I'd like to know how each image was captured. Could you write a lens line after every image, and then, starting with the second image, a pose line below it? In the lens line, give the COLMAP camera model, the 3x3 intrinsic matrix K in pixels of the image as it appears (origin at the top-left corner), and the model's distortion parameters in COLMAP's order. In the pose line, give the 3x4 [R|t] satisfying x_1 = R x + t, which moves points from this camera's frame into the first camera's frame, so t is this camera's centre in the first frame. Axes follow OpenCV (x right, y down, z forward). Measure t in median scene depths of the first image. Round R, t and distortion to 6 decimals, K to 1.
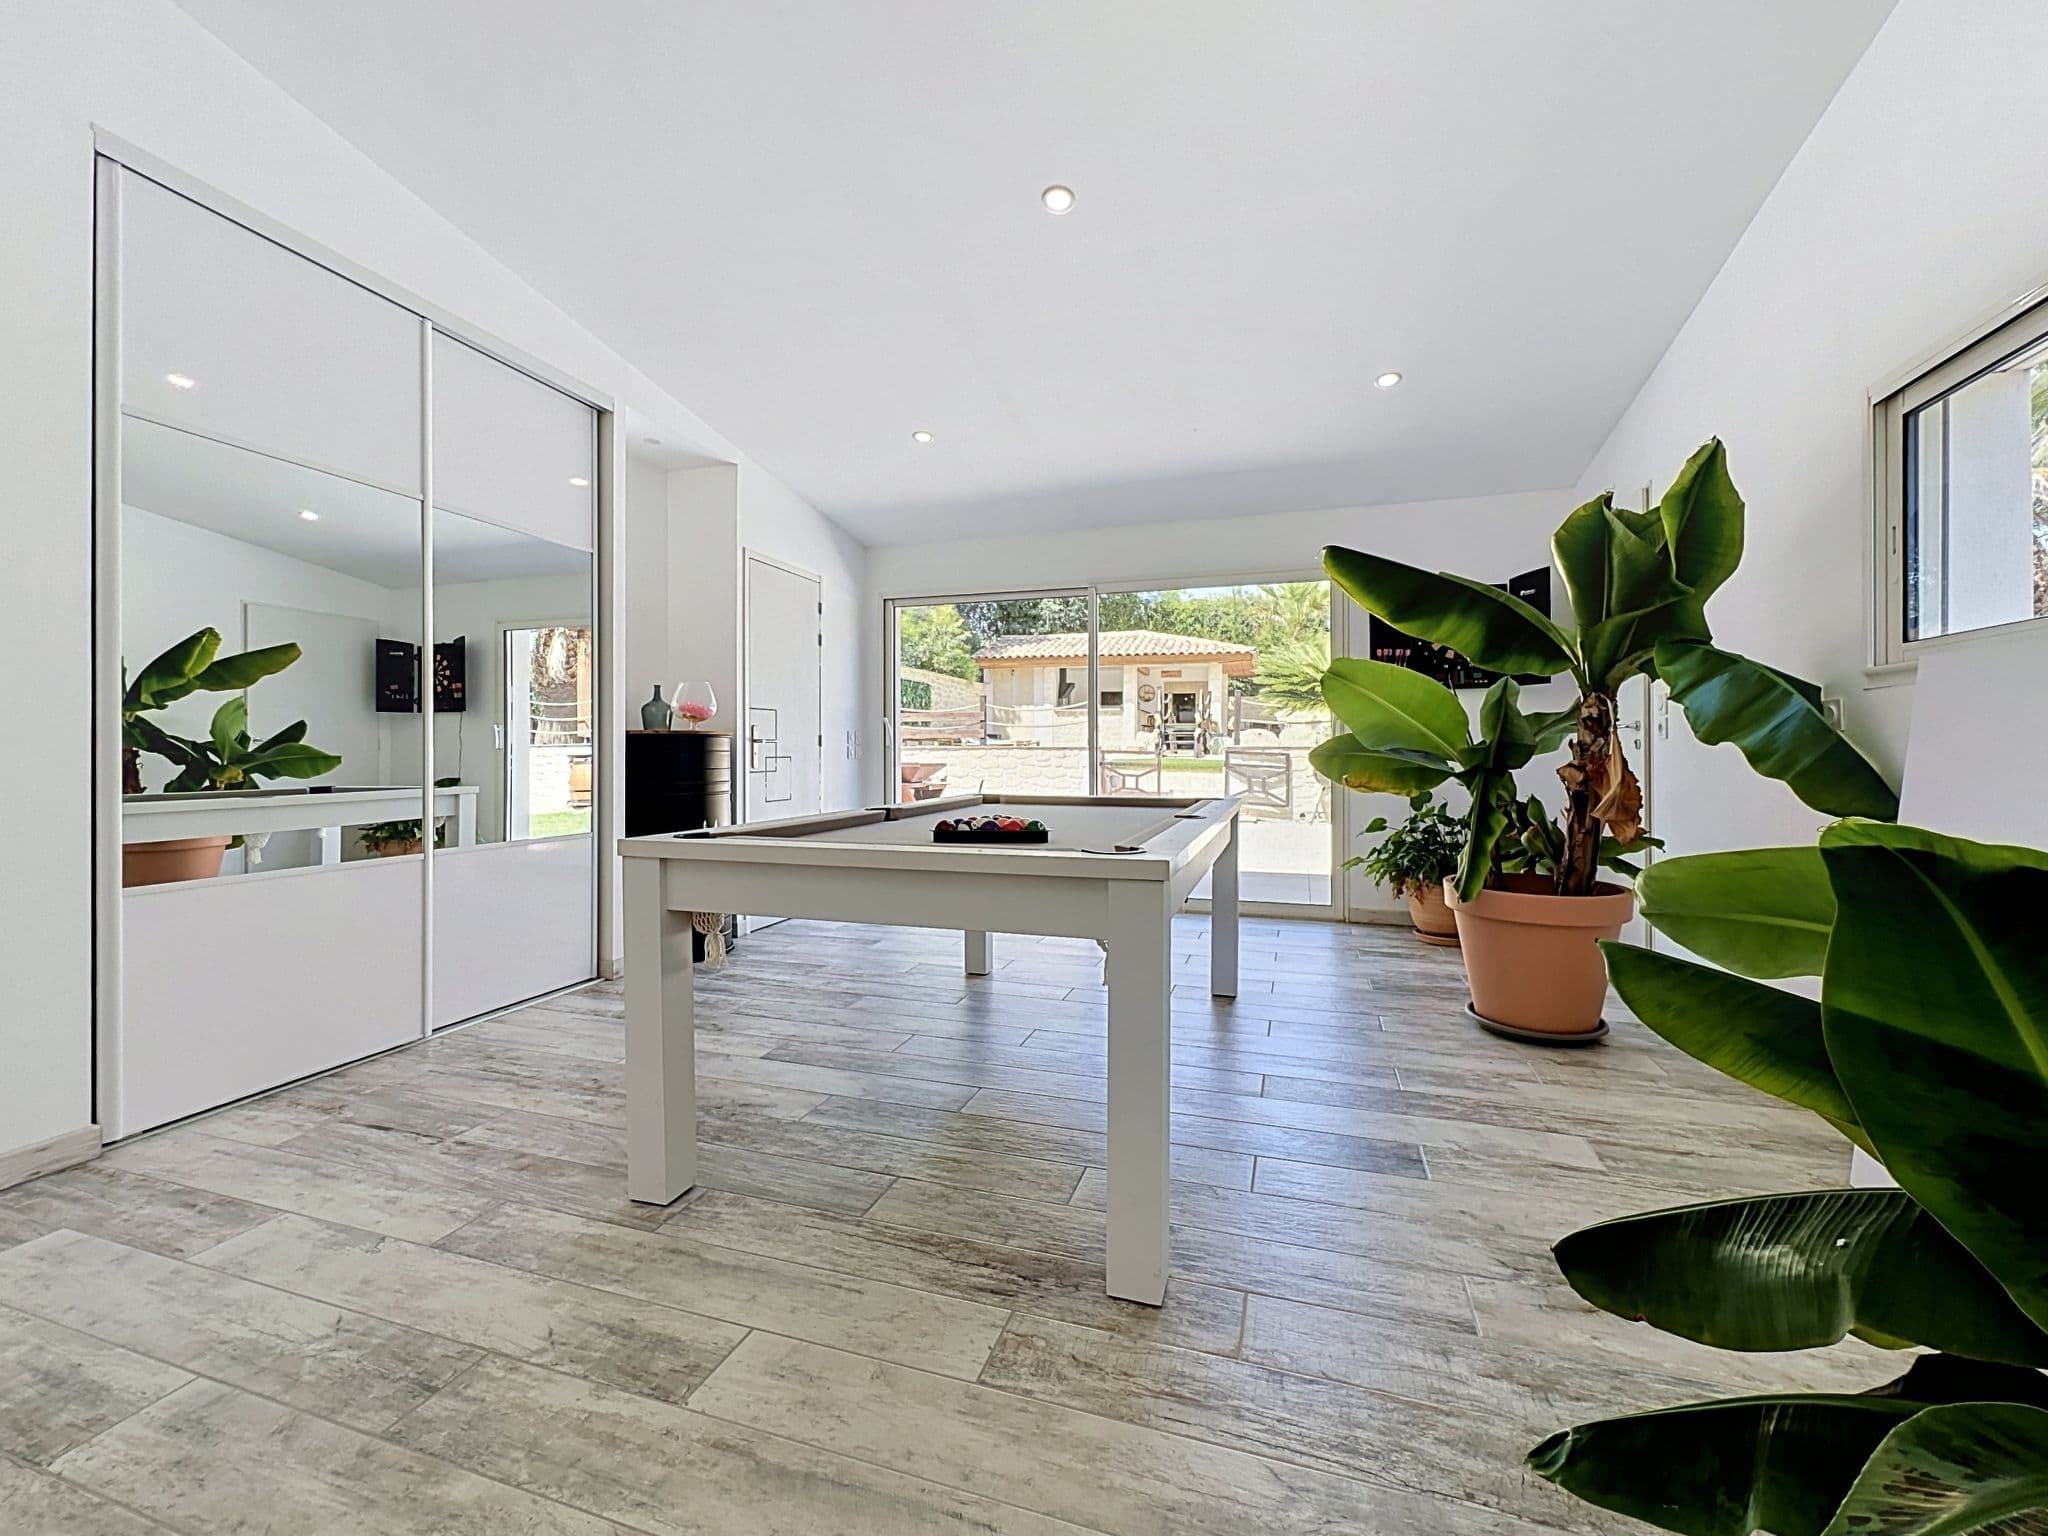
lens RADIAL K [[847.6, 0, 1021.4], [0, 847.6, 752.3], [0, 0, 1]] dist [-0.000505, 0.000161]
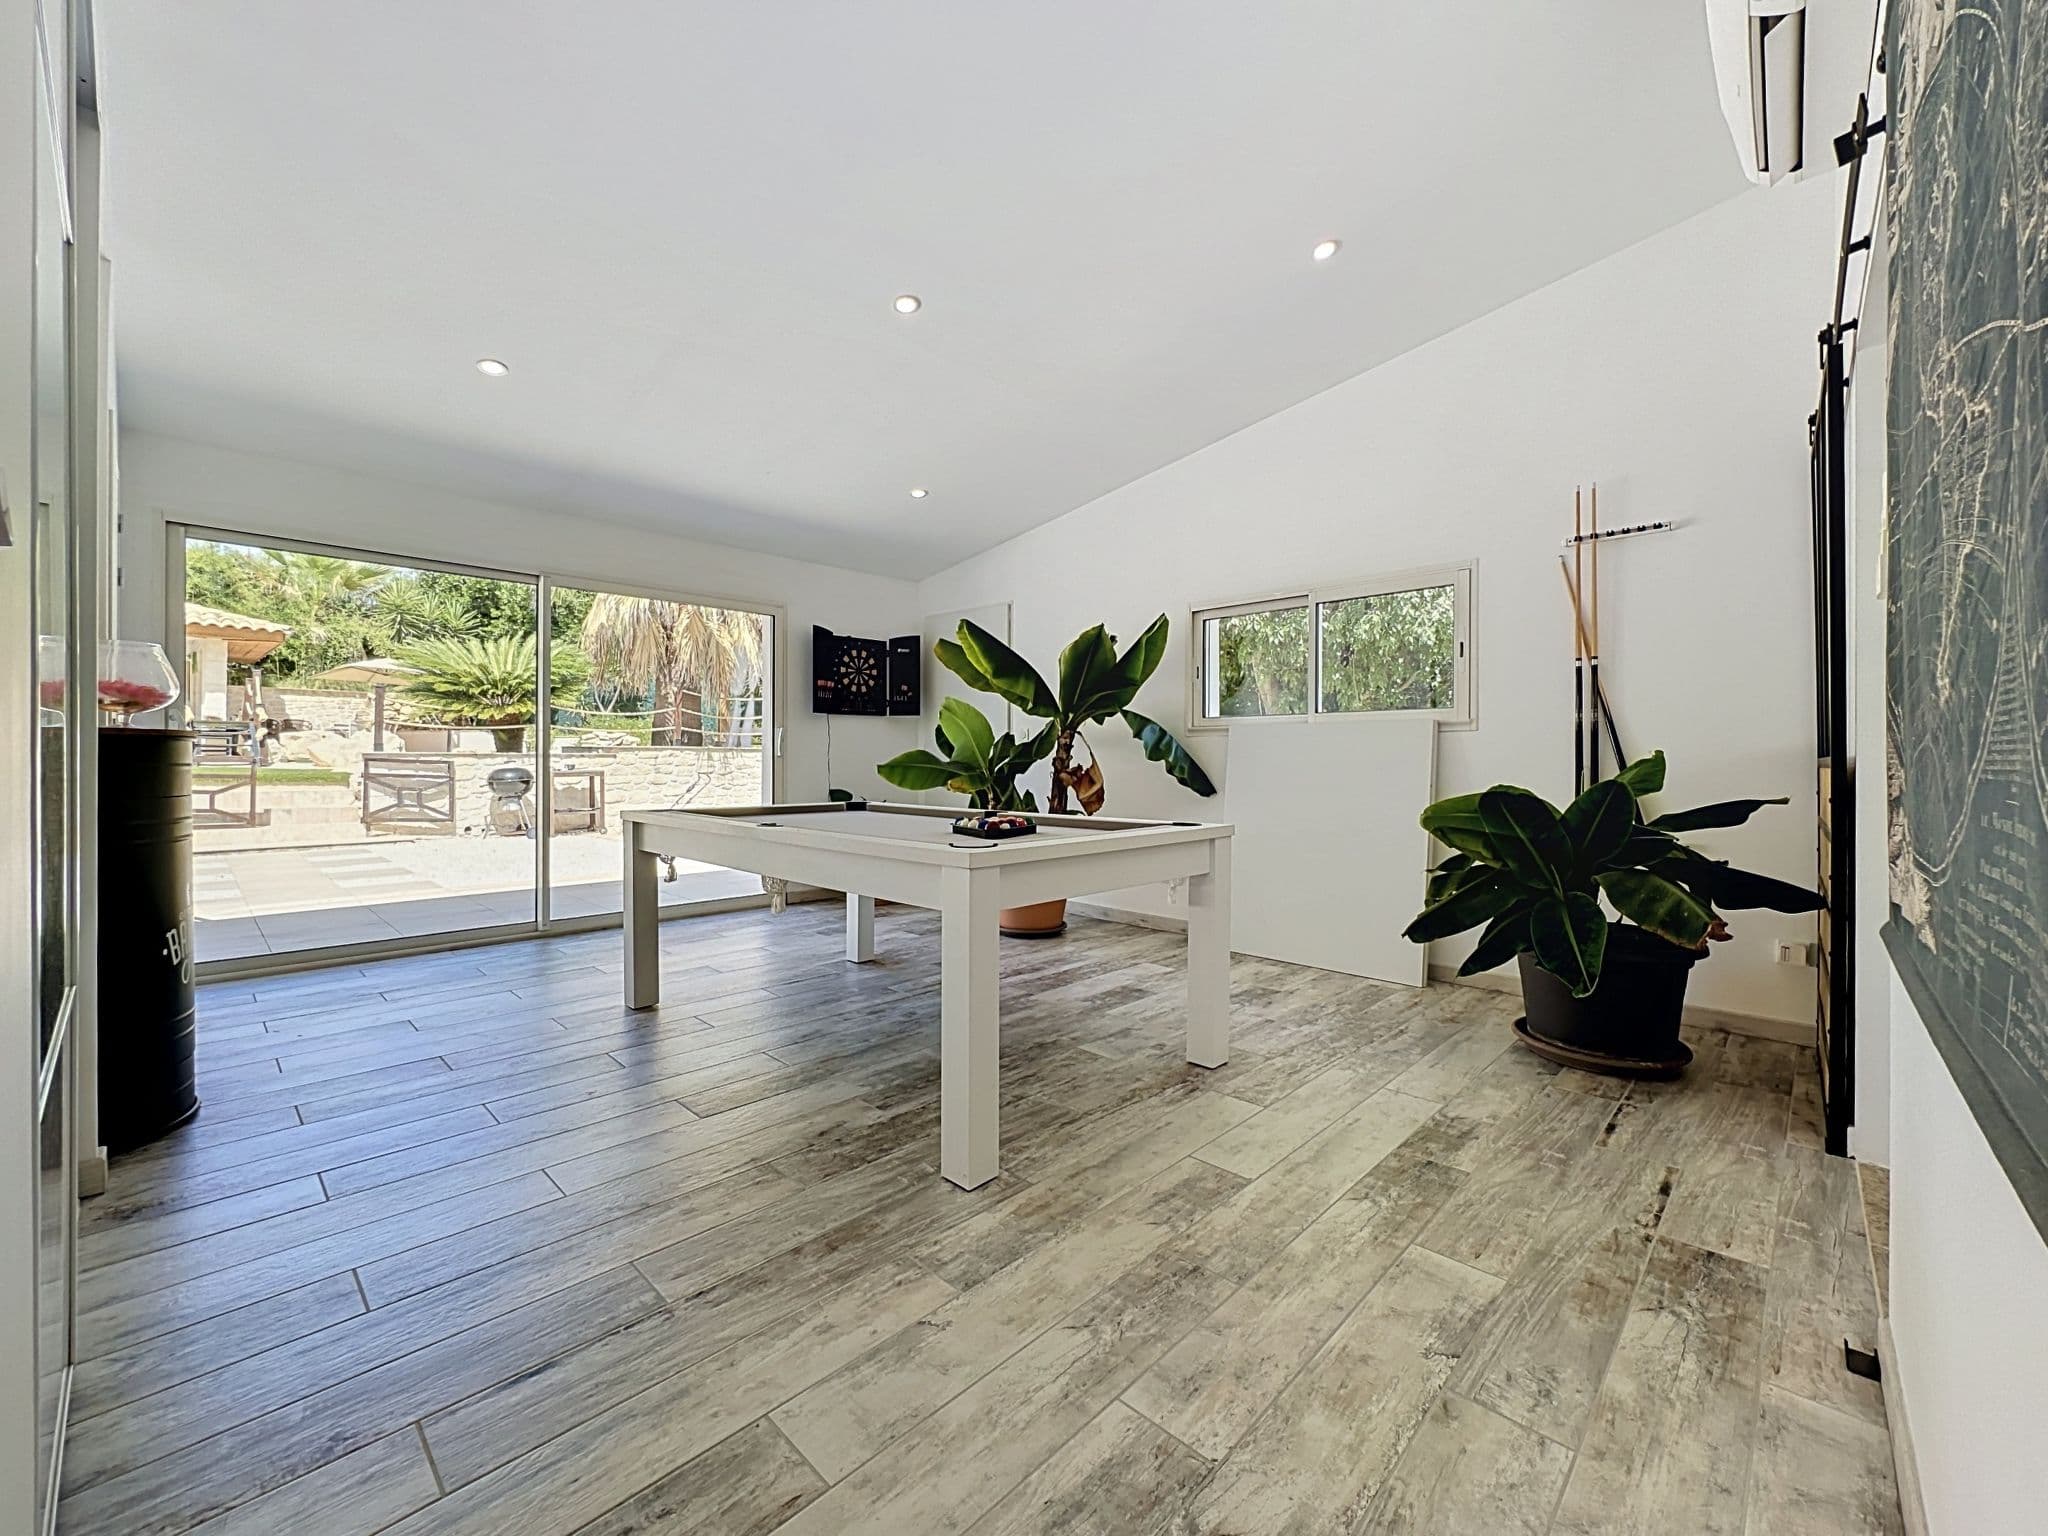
lens RADIAL K [[827.9, 0, 1028.0], [0, 827.9, 763.4], [0, 0, 1]] dist [0.000327, 0.000537]
pose [[0.435941, -0.001951, 0.899973, -1.132035], [-0.003548, 0.999986, 0.003886, -0.010909], [-0.899968, -0.004887, 0.435928, 0.401161]]
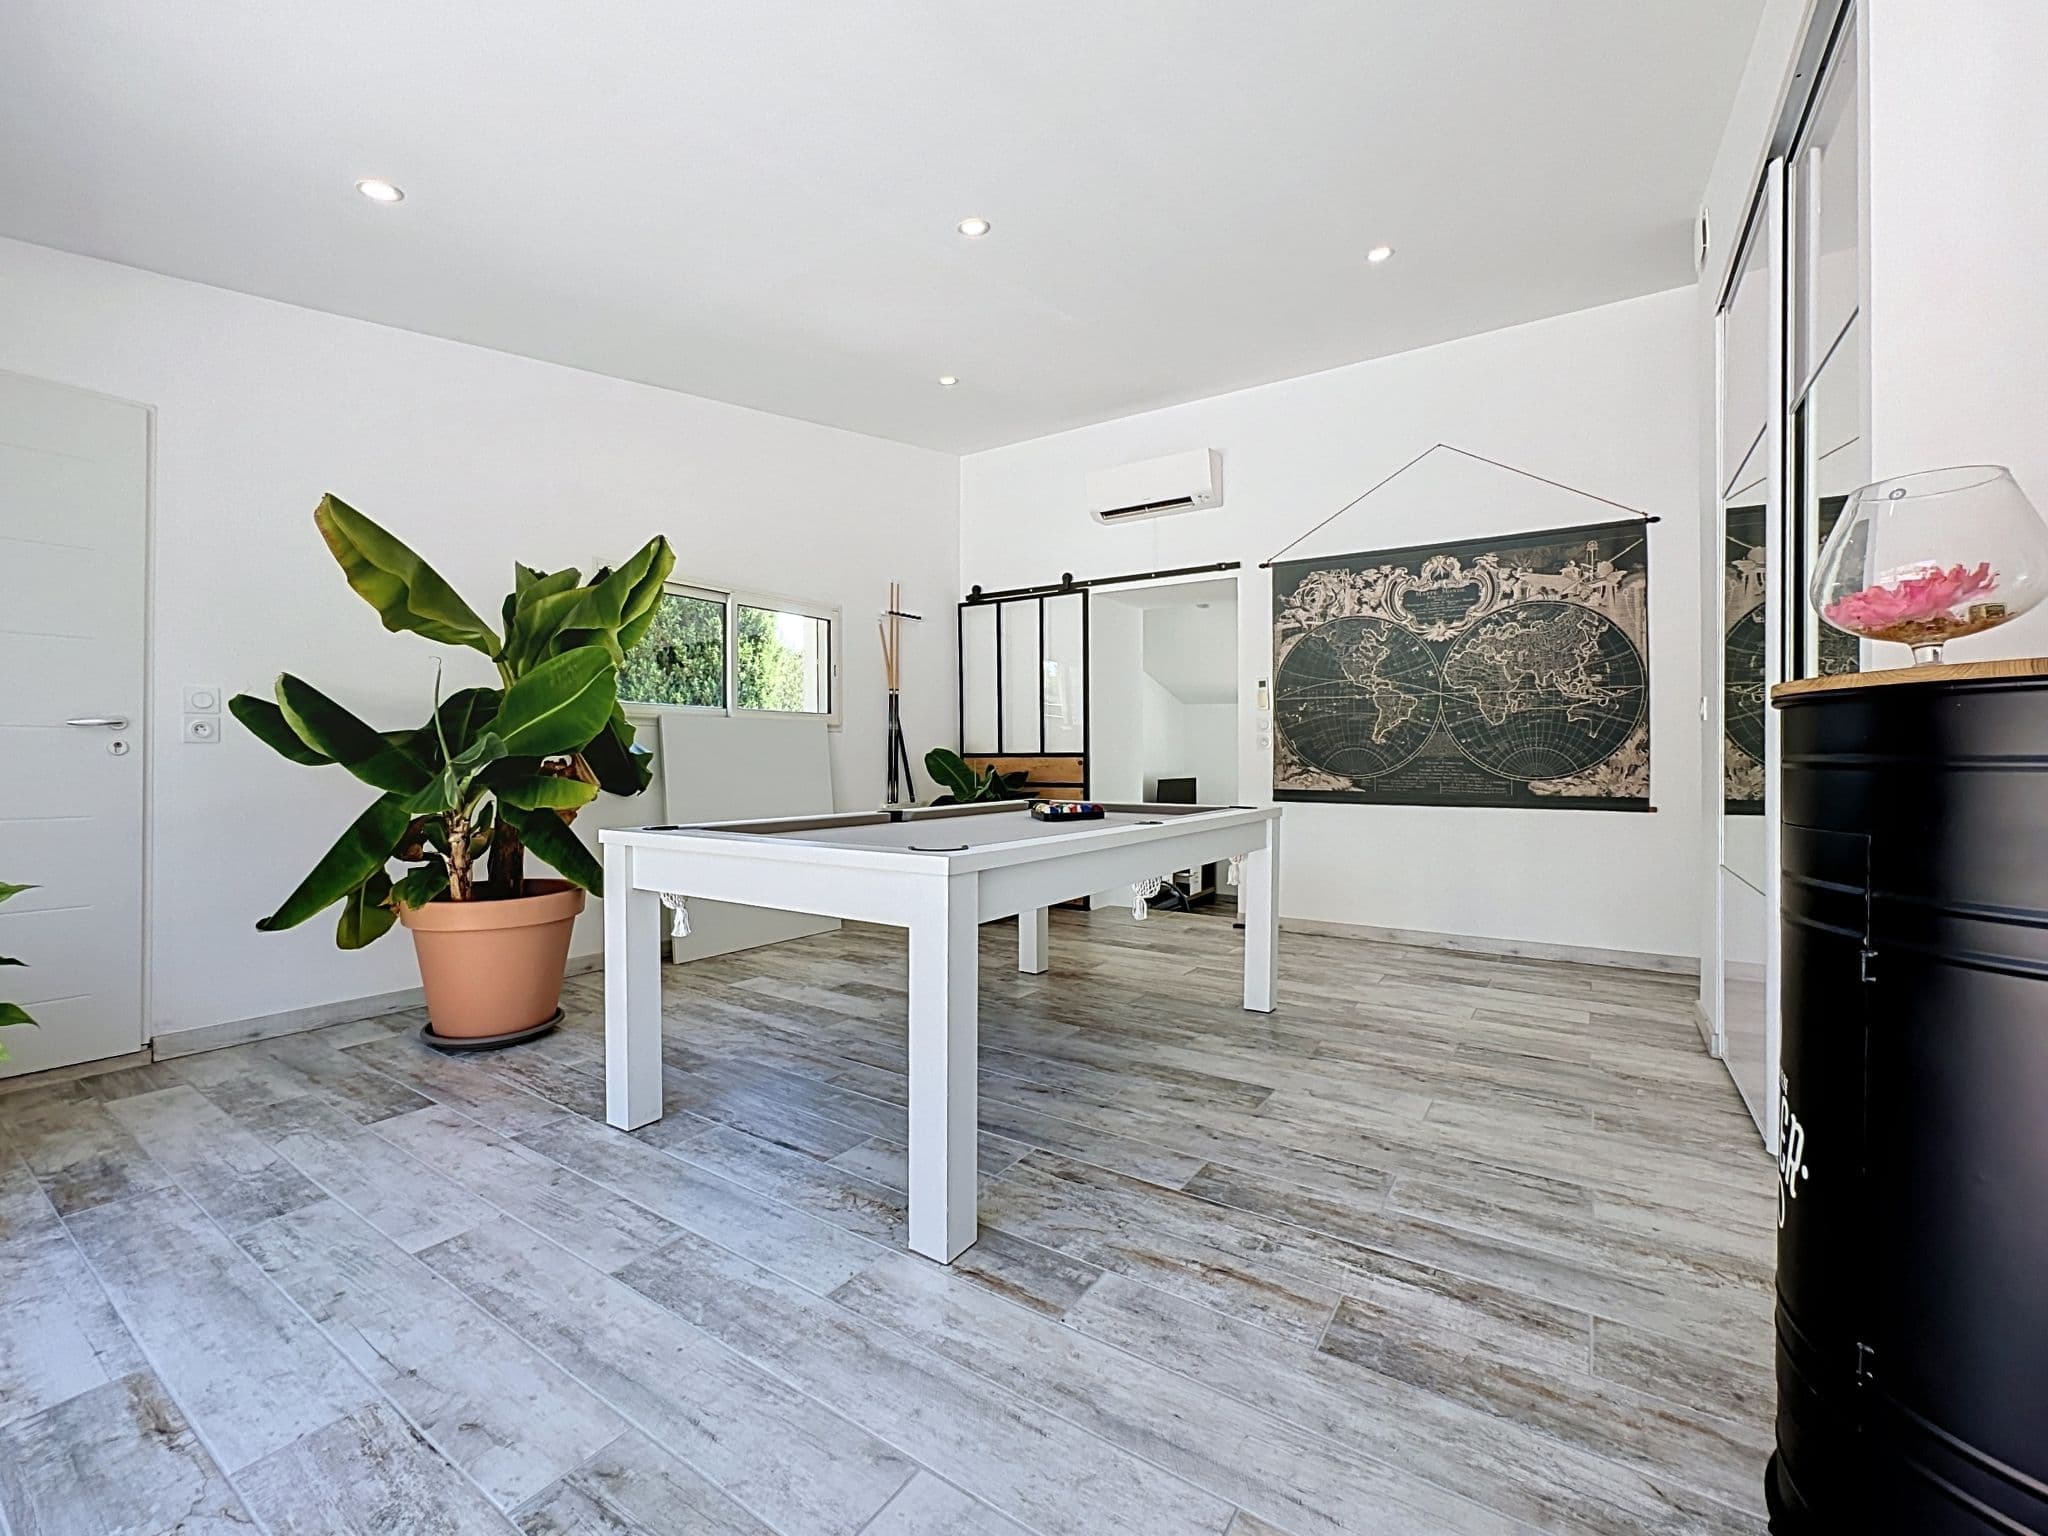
lens RADIAL K [[847.6, 0, 1021.4], [0, 847.6, 752.3], [0, 0, 1]] dist [-0.000505, 0.000161]
pose [[-0.962005, 0.001322, 0.273028, -0.360473], [-0.000833, 0.999969, -0.007778, -0.001000], [-0.273030, -0.007710, -0.961975, 2.399905]]
